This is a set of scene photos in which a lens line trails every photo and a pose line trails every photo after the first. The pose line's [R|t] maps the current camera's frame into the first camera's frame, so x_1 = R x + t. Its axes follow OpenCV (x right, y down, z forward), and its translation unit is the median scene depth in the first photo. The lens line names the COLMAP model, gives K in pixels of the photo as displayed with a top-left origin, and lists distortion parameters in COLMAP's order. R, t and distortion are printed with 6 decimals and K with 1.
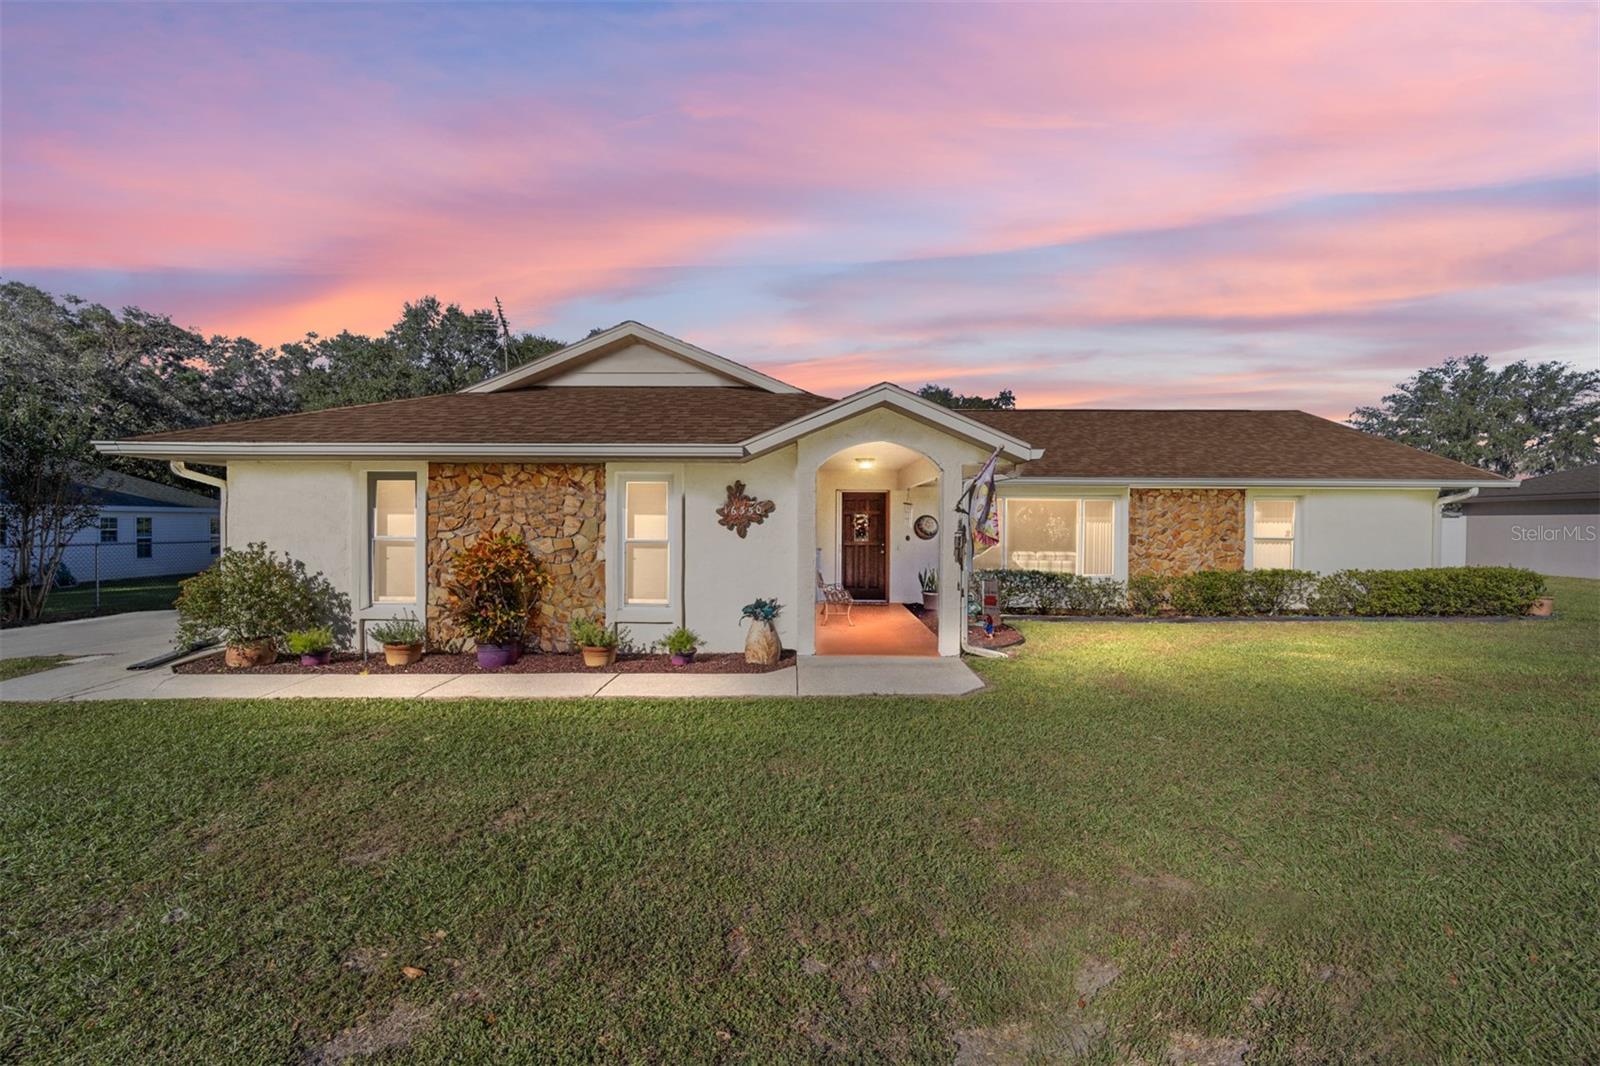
lens RADIAL K [[651.5, 0, 799.5], [0, 651.5, 530.7], [0, 0, 1]] dist [-0.001782, -0.001219]
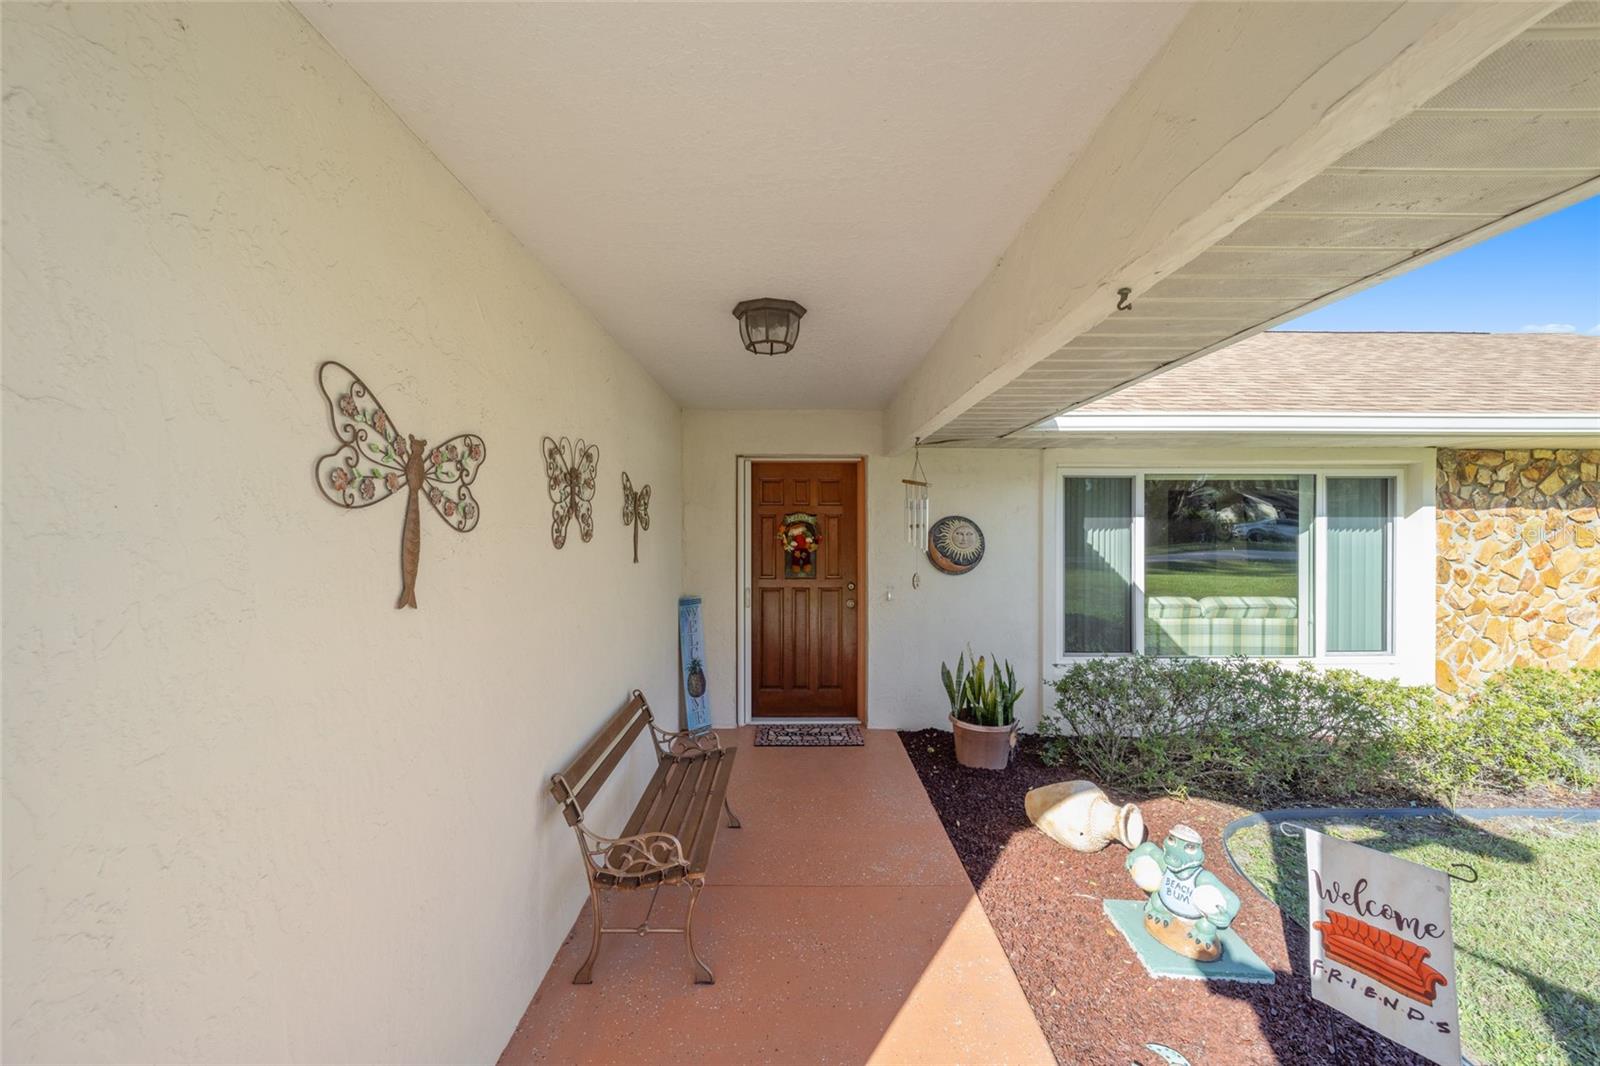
lens RADIAL K [[651.5, 0, 798.9], [0, 651.5, 530.4], [0, 0, 1]] dist [-0.001782, -0.001219]
pose [[0.999012, -0.008095, 0.043697, 0.080015], [0.008208, 0.999963, -0.002405, -0.014501], [-0.043676, 0.002762, 0.999042, 0.601021]]
